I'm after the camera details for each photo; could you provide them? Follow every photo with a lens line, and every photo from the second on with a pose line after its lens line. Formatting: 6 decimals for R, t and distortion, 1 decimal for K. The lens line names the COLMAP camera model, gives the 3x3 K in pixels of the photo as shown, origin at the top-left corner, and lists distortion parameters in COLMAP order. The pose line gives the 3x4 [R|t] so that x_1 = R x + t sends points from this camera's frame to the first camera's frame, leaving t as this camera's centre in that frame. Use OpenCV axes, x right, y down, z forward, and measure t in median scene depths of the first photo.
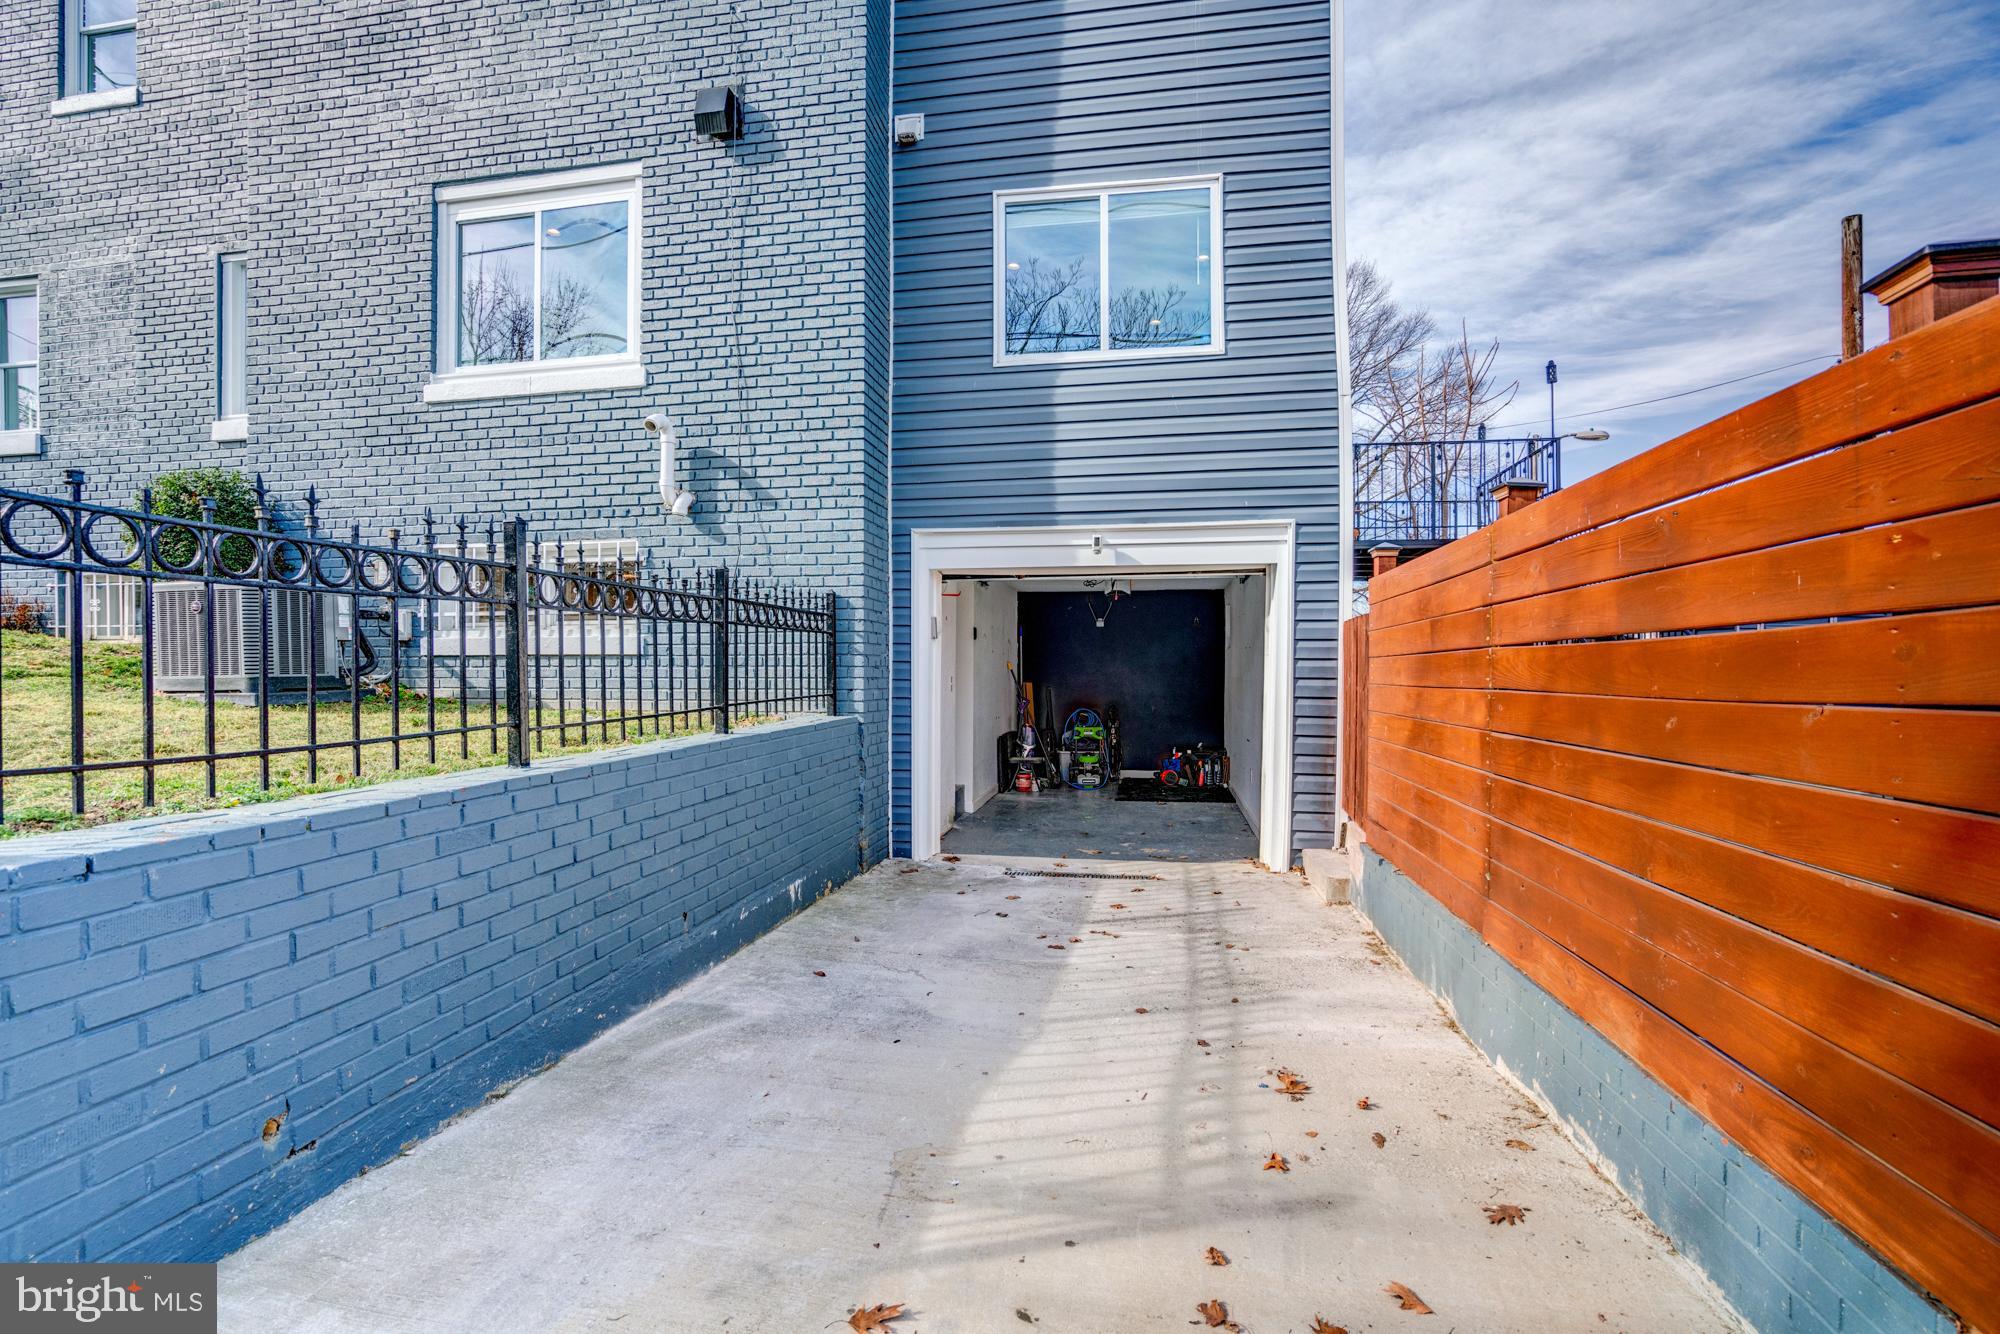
lens RADIAL K [[921.5, 0, 1002.3], [0, 921.5, 667.9], [0, 0, 1]] dist [-0.031035, 0.000345]
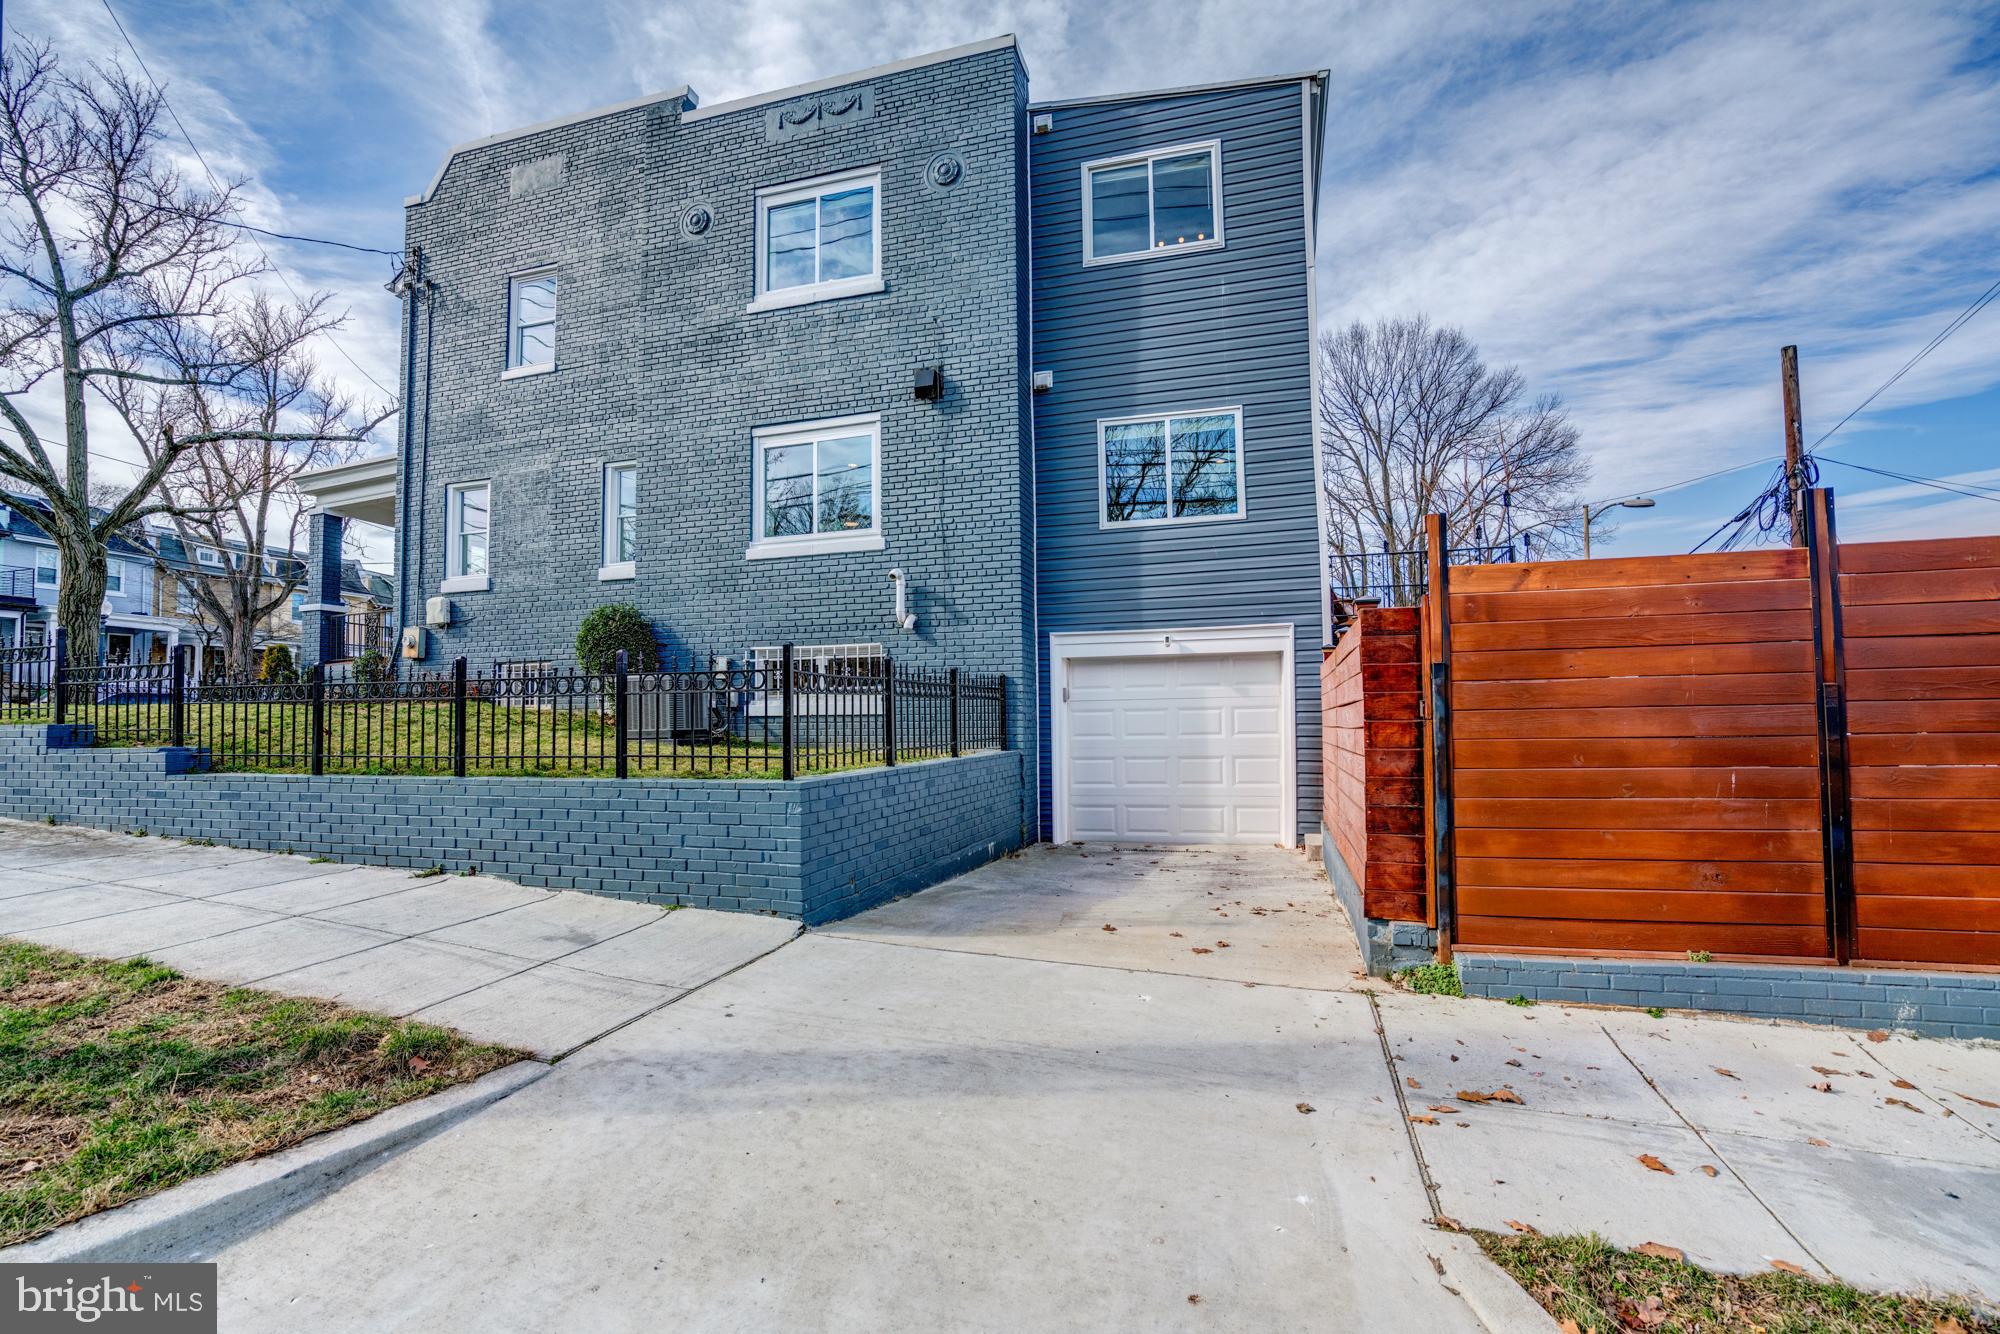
lens RADIAL K [[921.5, 0, 990.8], [0, 921.5, 667.2], [0, 0, 1]] dist [-0.031035, 0.000345]
pose [[0.991403, -0.019230, -0.129423, 0.005565], [0.011722, 0.998217, -0.058522, 0.000035], [0.130318, 0.056501, 0.989861, -0.589616]]
